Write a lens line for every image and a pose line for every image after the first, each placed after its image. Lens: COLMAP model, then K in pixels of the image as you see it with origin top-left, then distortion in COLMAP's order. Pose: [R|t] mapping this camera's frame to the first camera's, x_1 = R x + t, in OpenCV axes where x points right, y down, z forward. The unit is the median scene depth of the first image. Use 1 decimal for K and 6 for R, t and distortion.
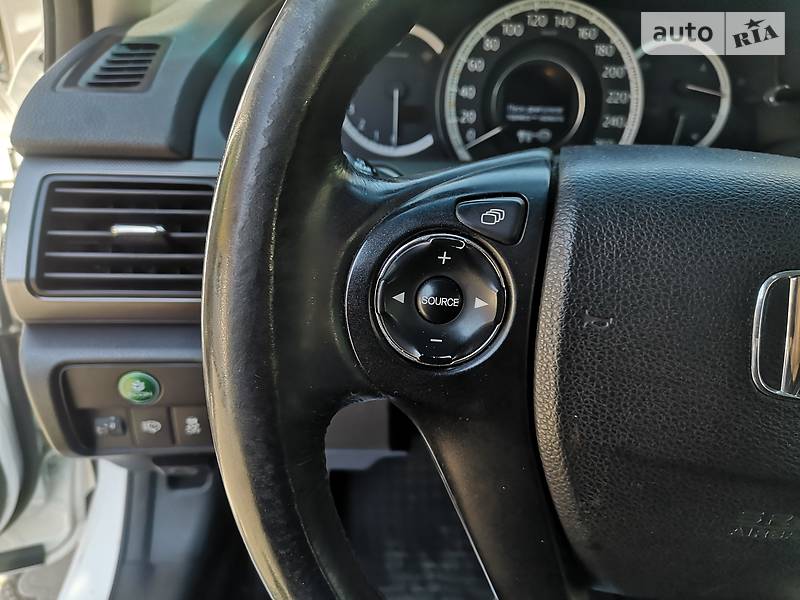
lens RADIAL K [[623.7, 0, 405.9], [0, 623.7, 298.7], [0, 0, 1]] dist [0.050165, -0.030189]
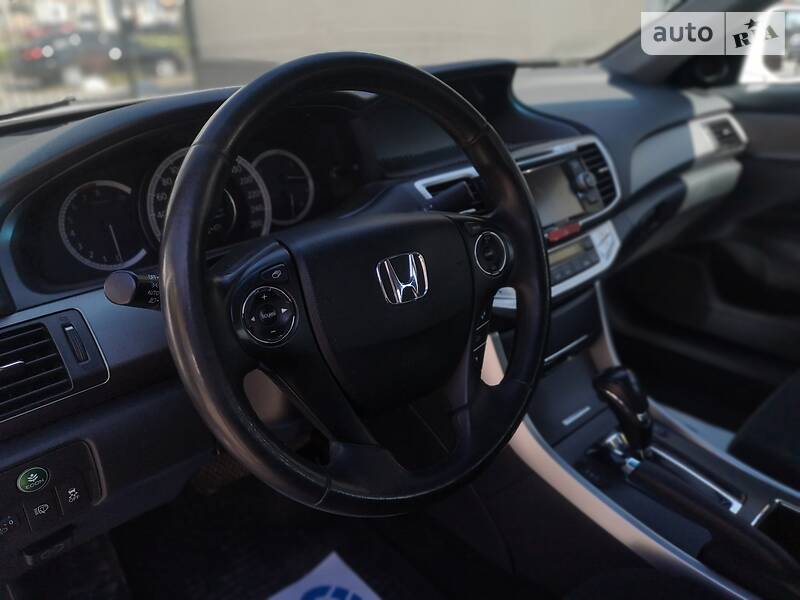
lens RADIAL K [[623.7, 0, 401.5], [0, 623.7, 295.1], [0, 0, 1]] dist [0.050165, -0.030189]
pose [[0.781710, -0.316518, 0.537351, -0.323543], [0.367952, 0.929762, 0.012384, 0.036477], [-0.503529, 0.188038, 0.843267, -0.505359]]
